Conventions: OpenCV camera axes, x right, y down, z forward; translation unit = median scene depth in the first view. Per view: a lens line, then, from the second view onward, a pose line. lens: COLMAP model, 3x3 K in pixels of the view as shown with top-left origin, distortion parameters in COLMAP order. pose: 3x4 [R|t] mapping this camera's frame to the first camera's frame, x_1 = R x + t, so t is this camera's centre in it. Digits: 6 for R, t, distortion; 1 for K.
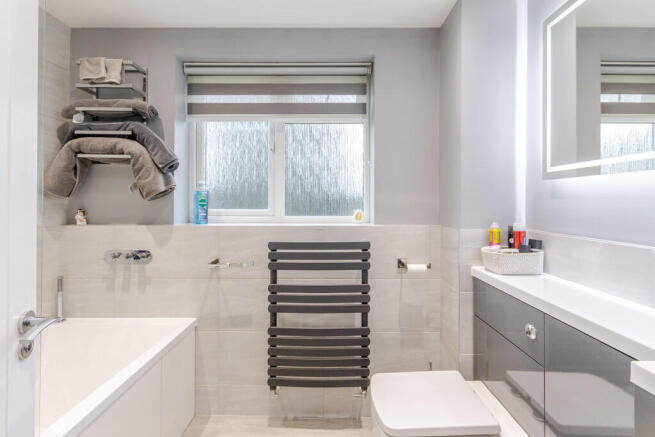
lens RADIAL K [[321.6, 0, 335.7], [0, 321.6, 206.8], [0, 0, 1]] dist [-0.001977, -0.001174]
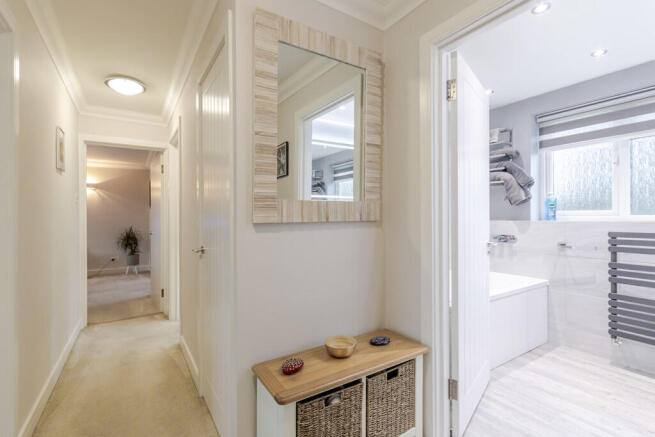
lens RADIAL K [[306.5, 0, 315.4], [0, 306.5, 216.3], [0, 0, 1]] dist [0.002259, -0.000851]
pose [[0.516377, -0.011343, -0.856286, 0.254502], [0.000166, 0.999914, -0.013146, 0.055199], [0.856361, 0.006646, 0.516334, -0.718520]]
